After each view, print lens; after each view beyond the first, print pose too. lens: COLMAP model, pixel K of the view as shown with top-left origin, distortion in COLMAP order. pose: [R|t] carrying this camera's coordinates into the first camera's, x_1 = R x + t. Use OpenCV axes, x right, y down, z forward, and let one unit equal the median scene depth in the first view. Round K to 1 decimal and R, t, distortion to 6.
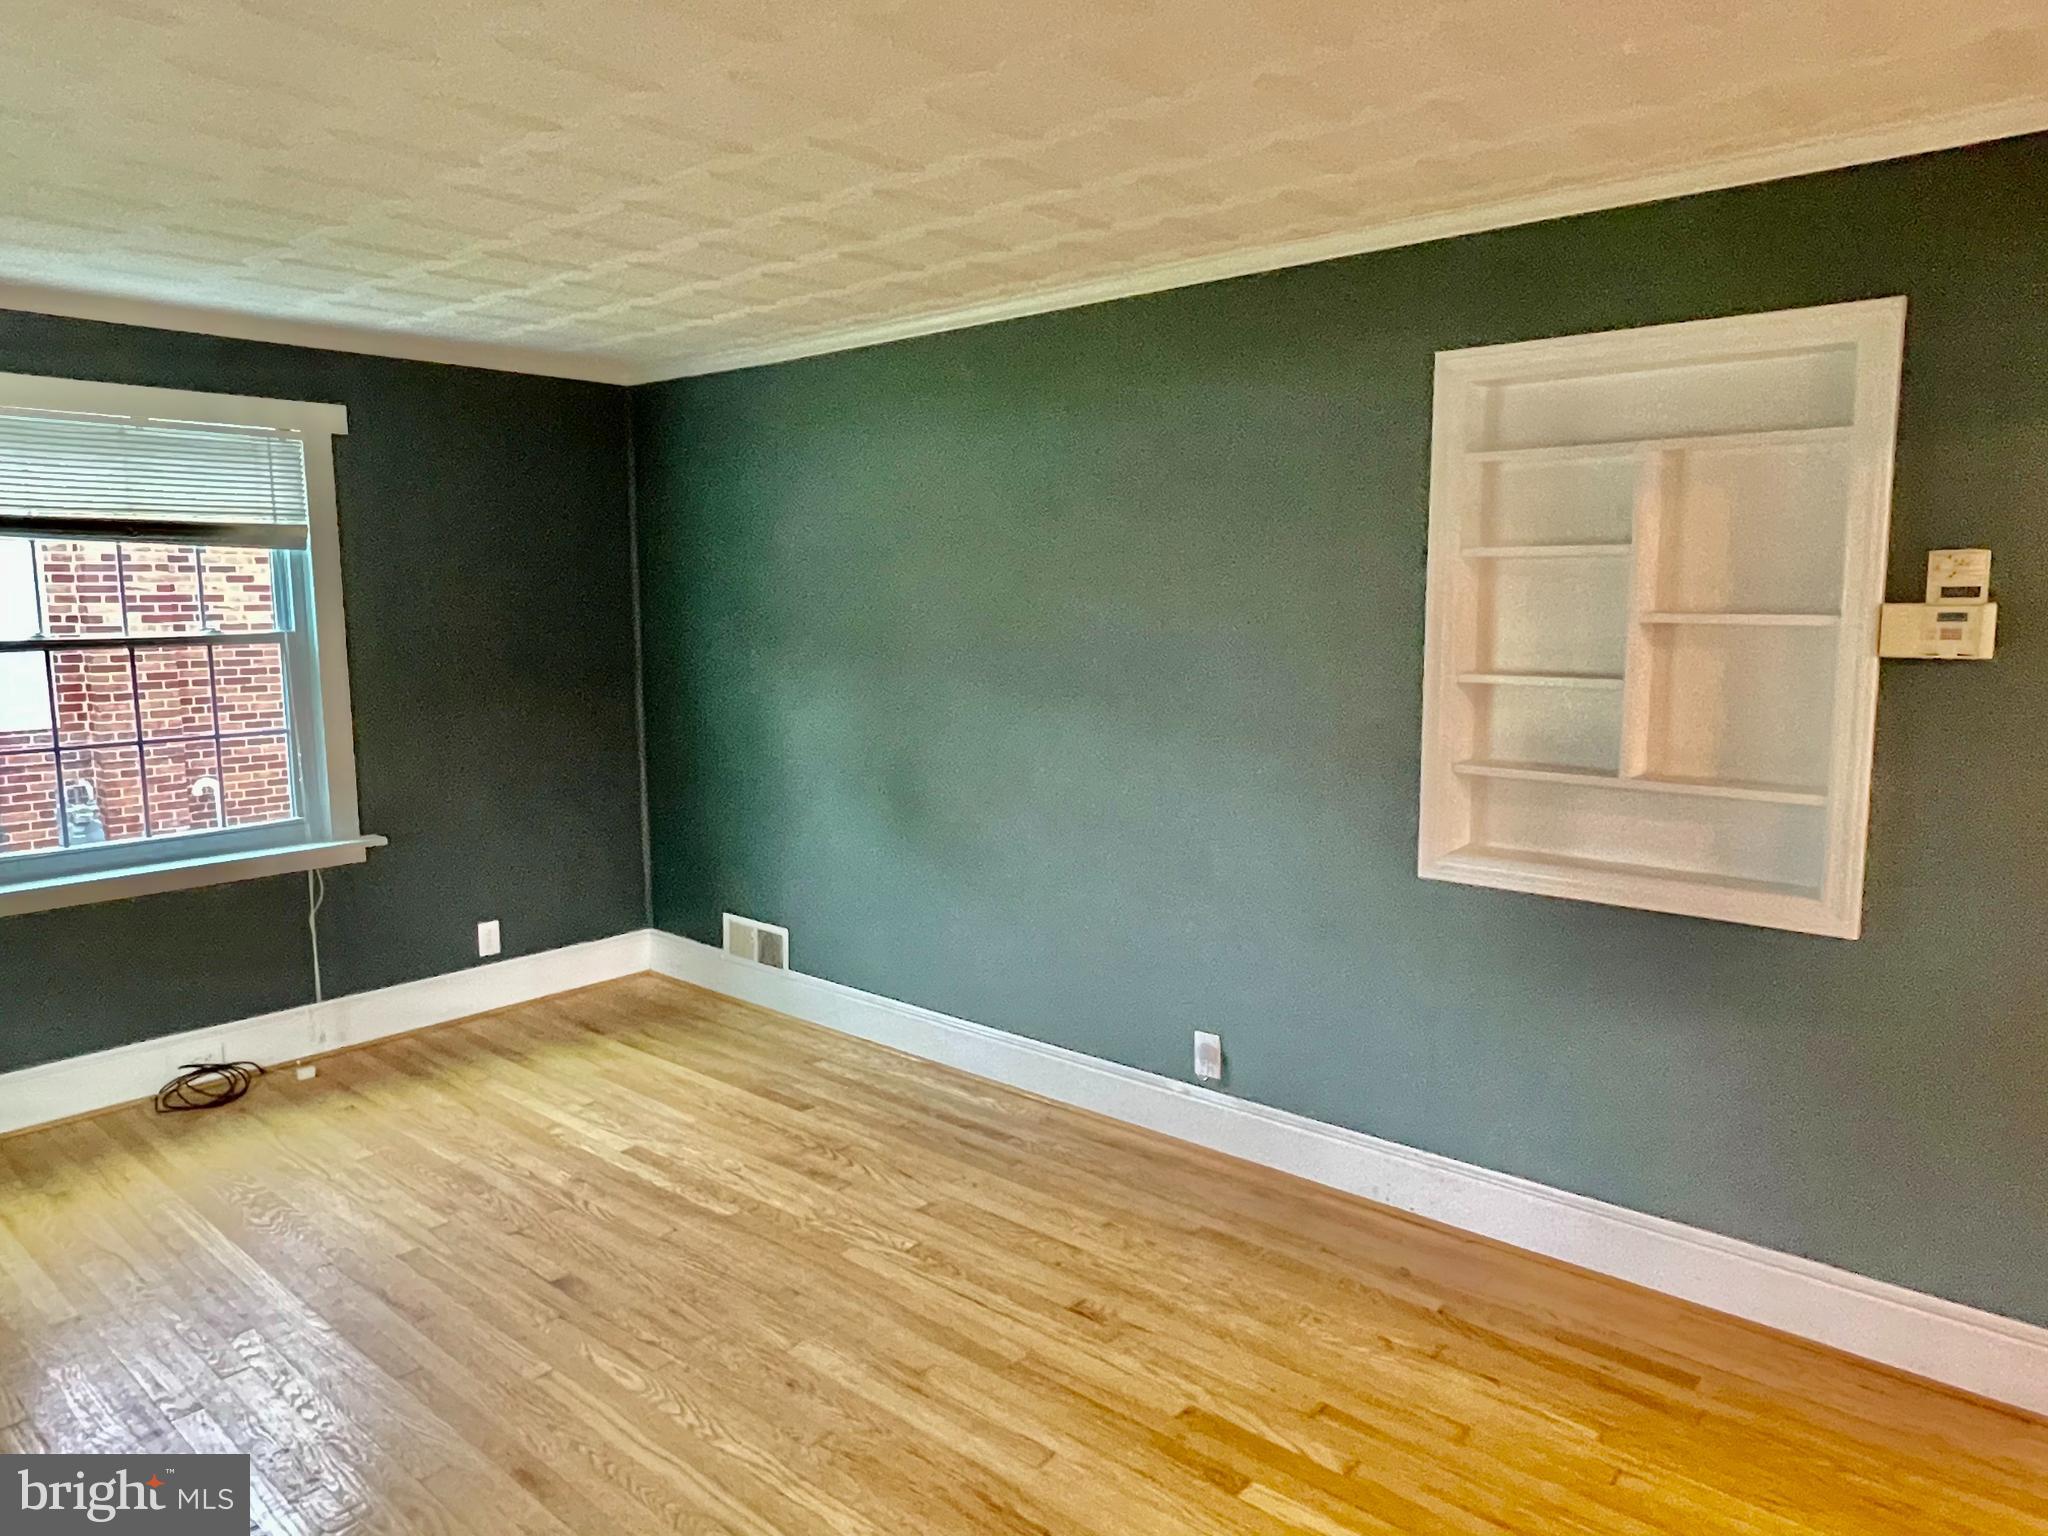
lens RADIAL K [[1339.8, 0, 1024.0], [0, 1339.8, 768.0], [0, 0, 1]] dist [0.001554, -0.002496]
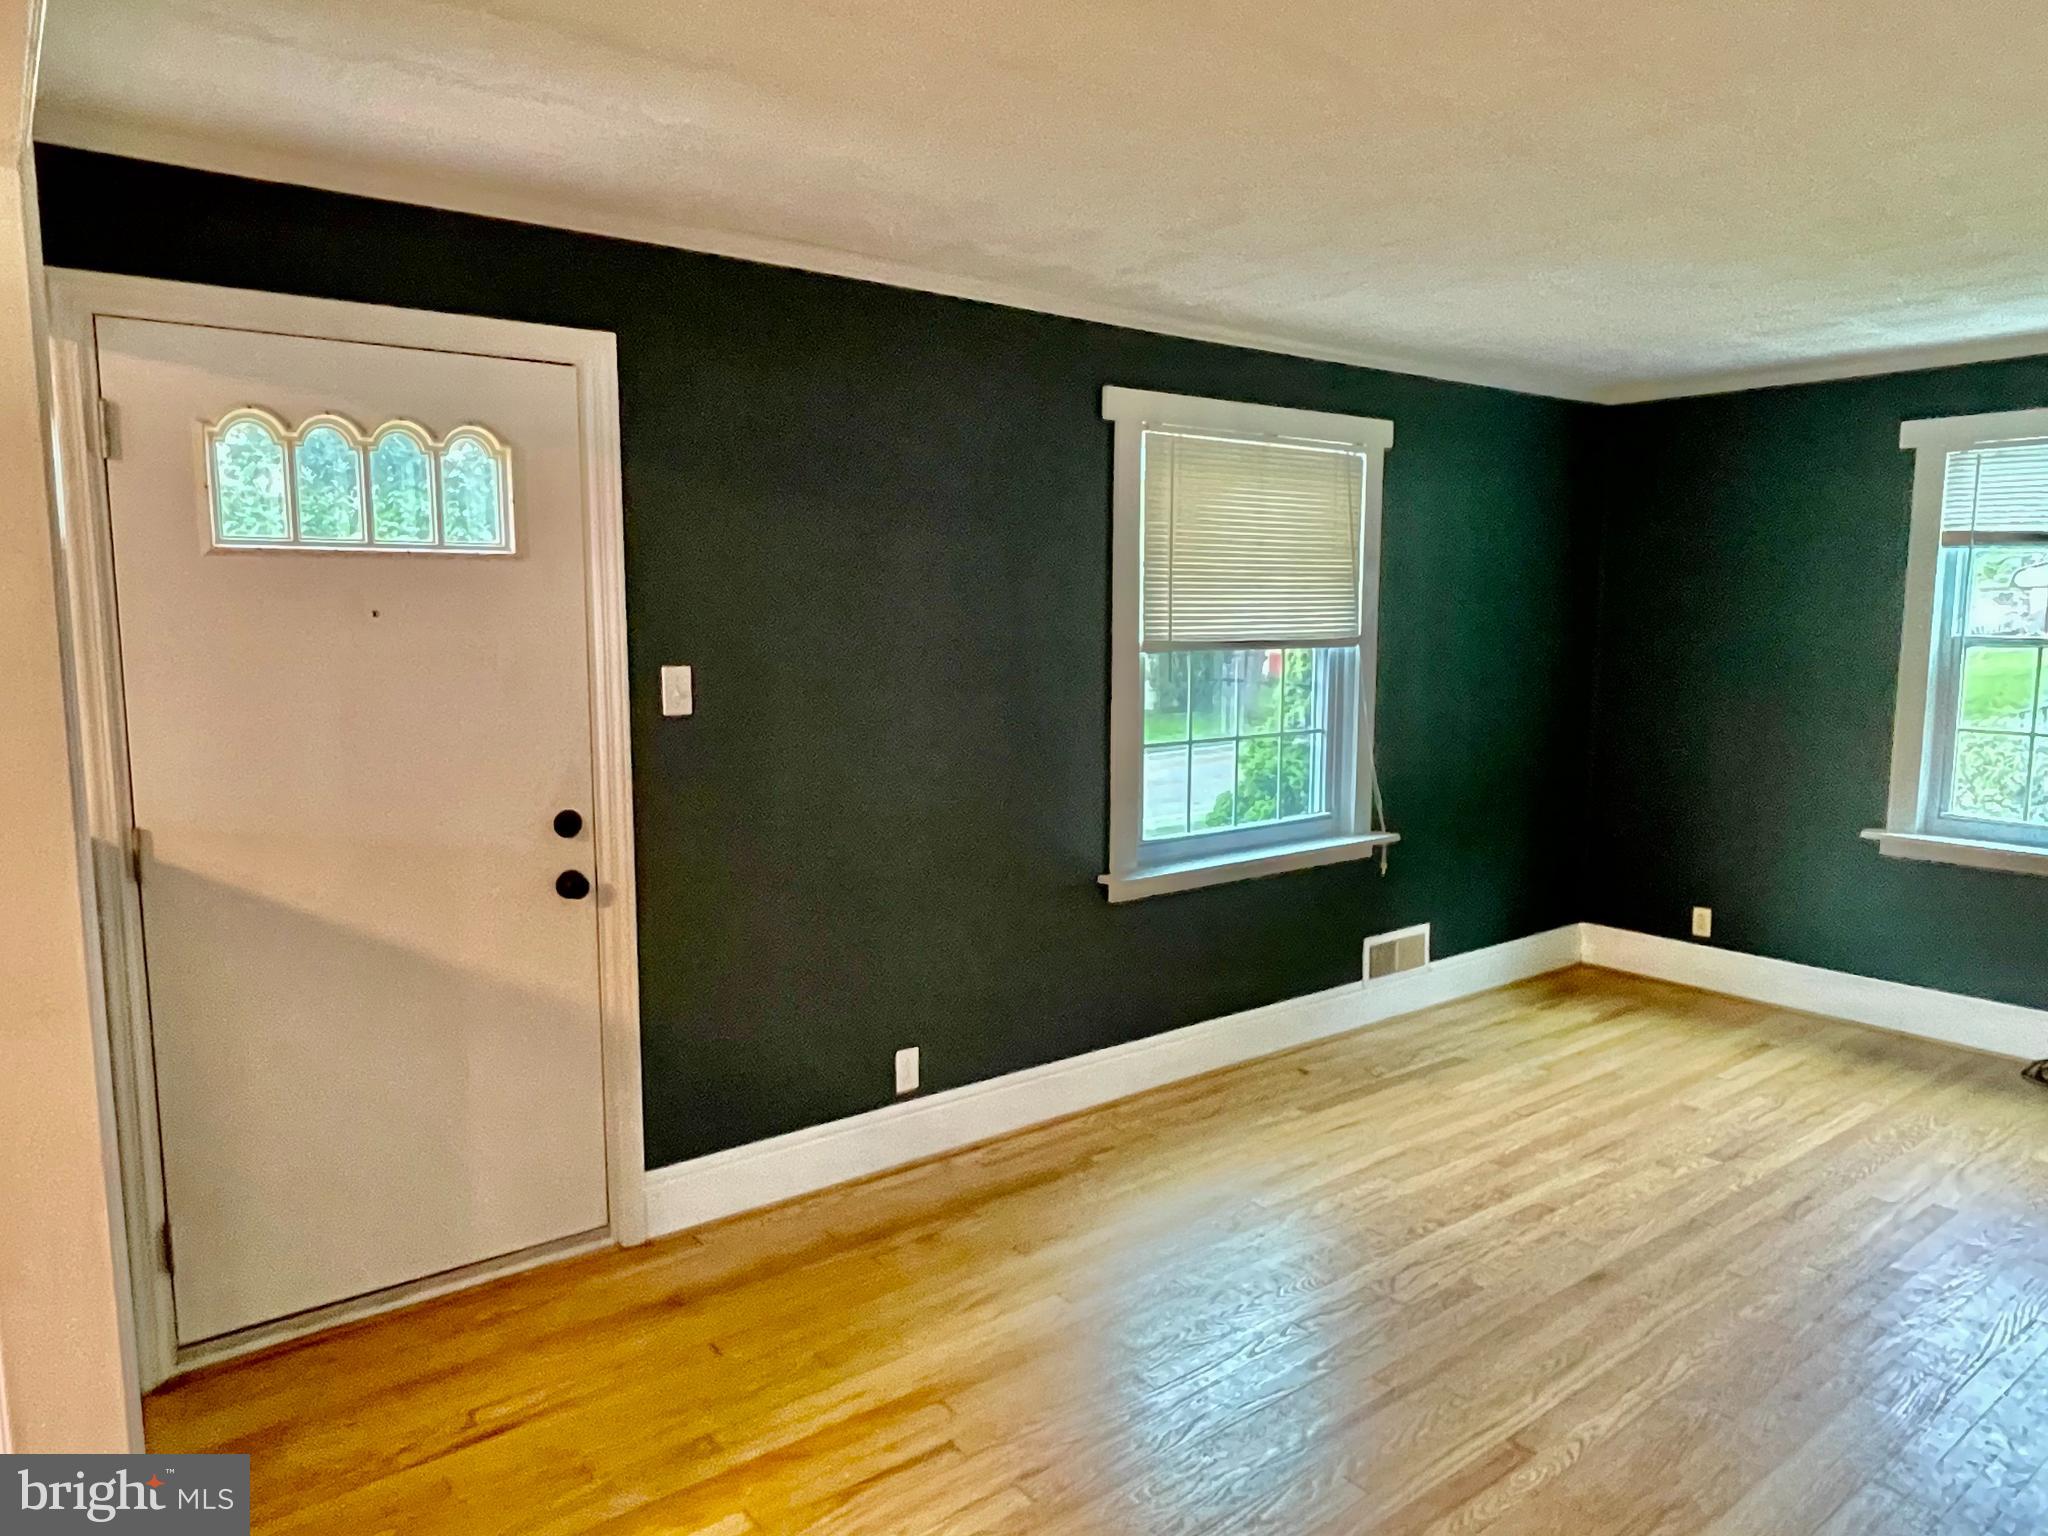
lens RADIAL K [[1339.8, 0, 1024.0], [0, 1339.8, 768.0], [0, 0, 1]] dist [0.001554, -0.002496]
pose [[-0.184307, 0.127774, -0.974528, 0.525019], [-0.135015, 0.978823, 0.153871, -0.044739], [0.973551, 0.159935, -0.163153, 0.333910]]
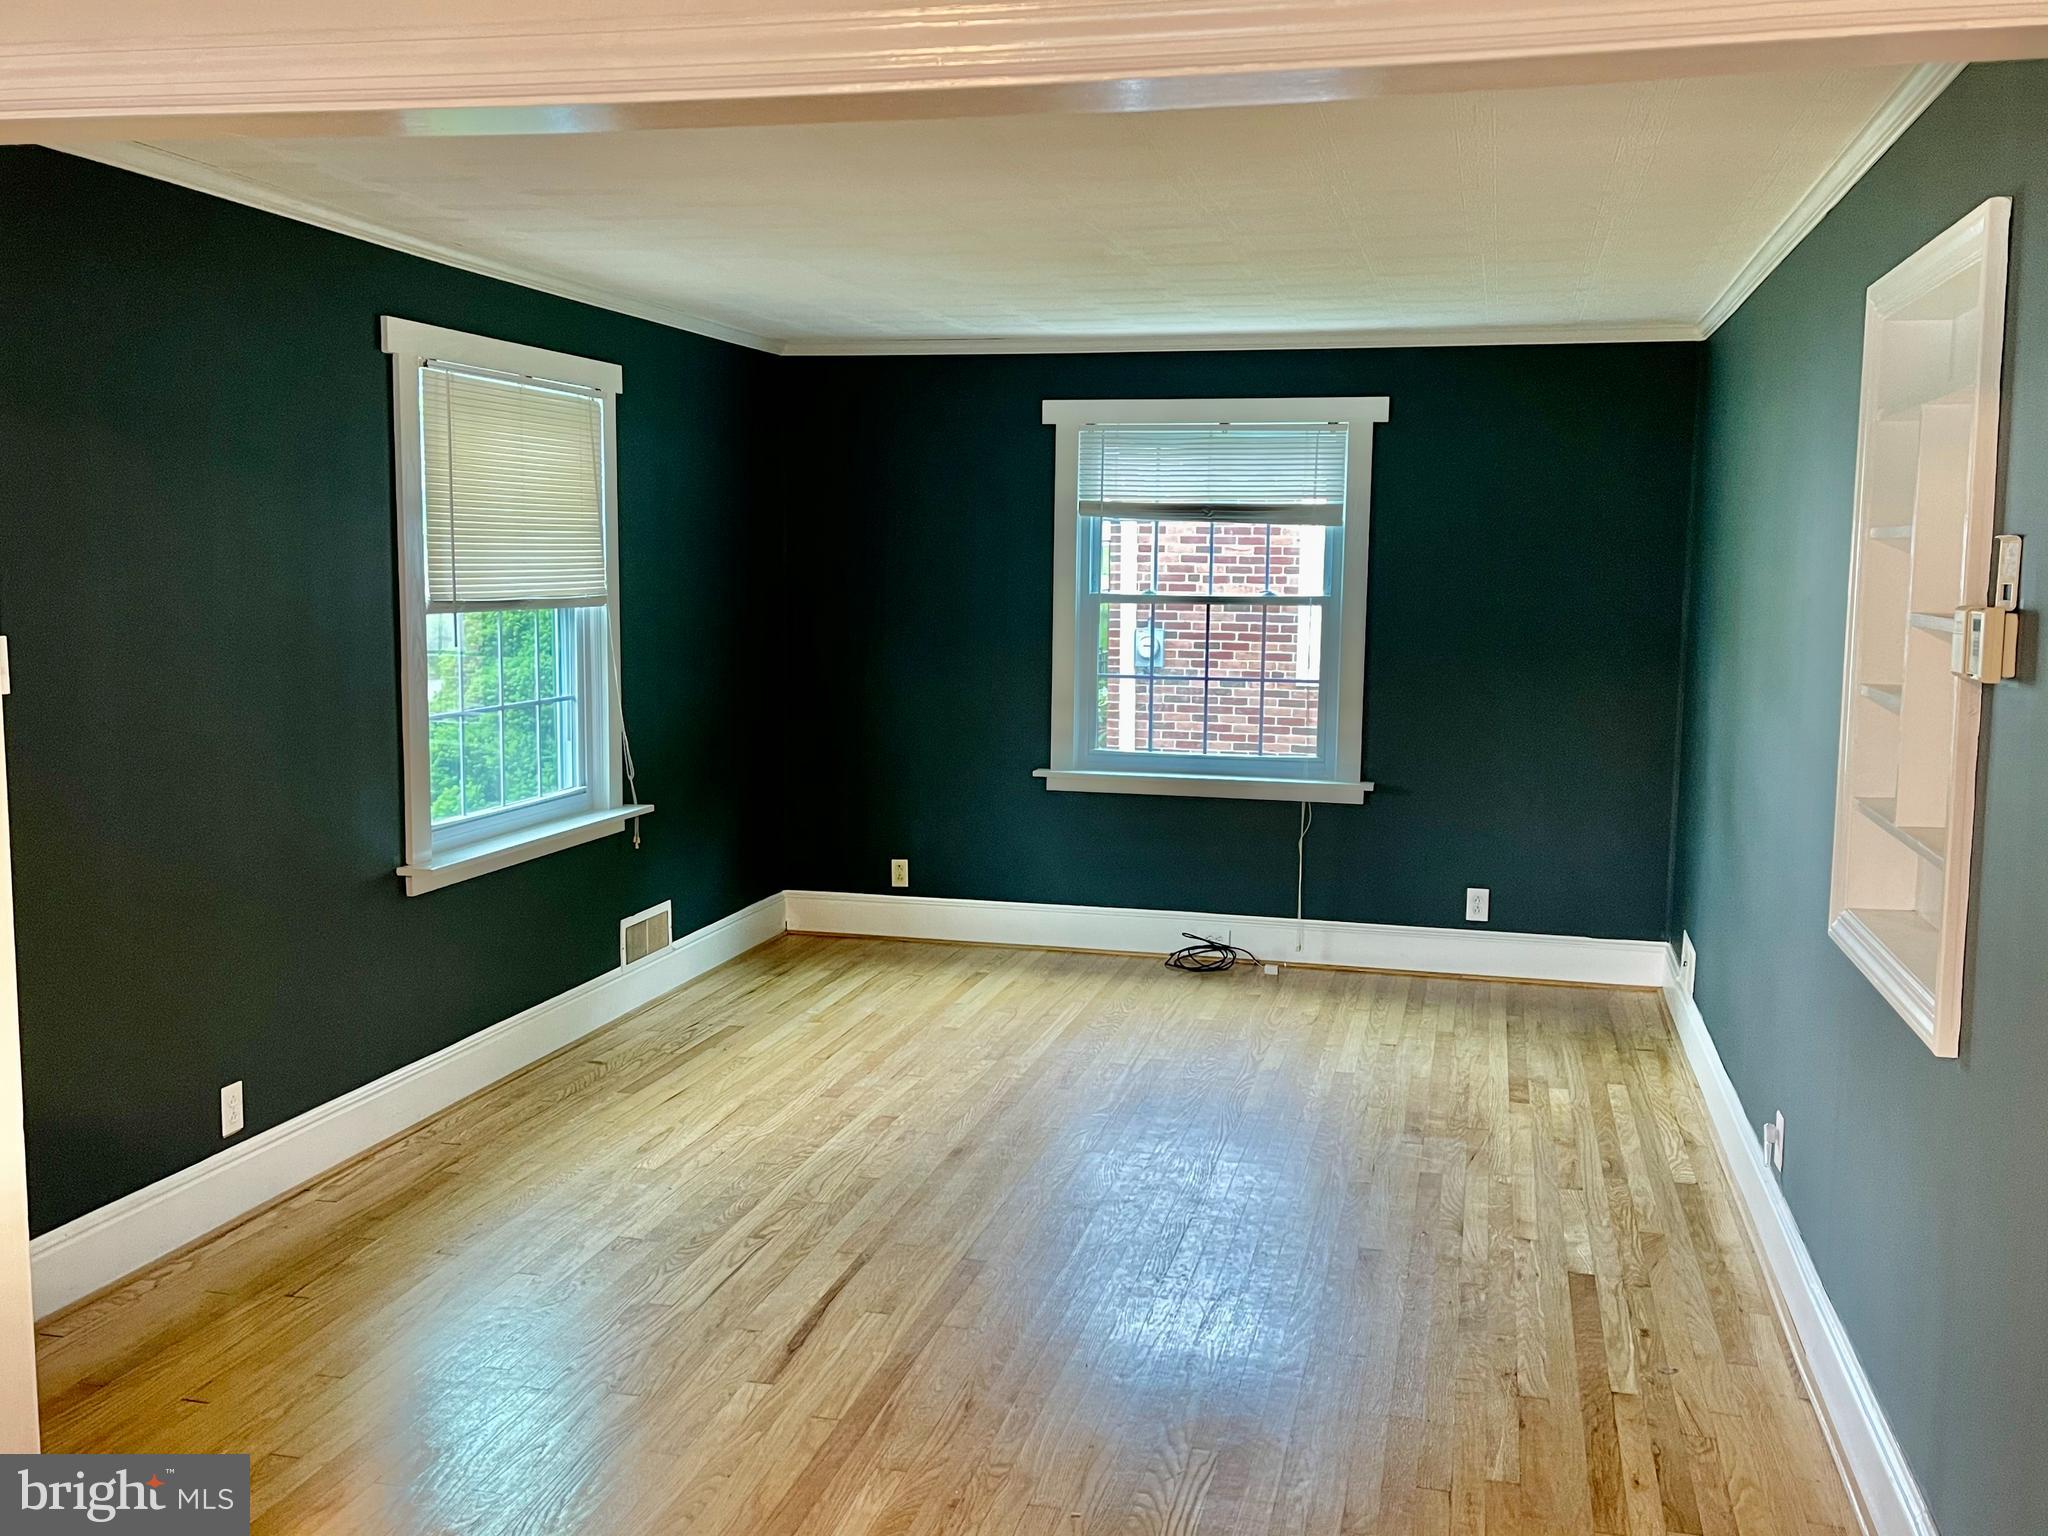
lens RADIAL K [[1857.0, 0, 1024.0], [0, 1857.0, 768.0], [0, 0, 1]] dist [0.123718, -0.001951]
pose [[0.459513, 0.114168, -0.880803, 0.814182], [-0.134545, 0.989207, 0.058027, -0.013906], [0.877921, 0.091844, 0.469914, 0.026477]]
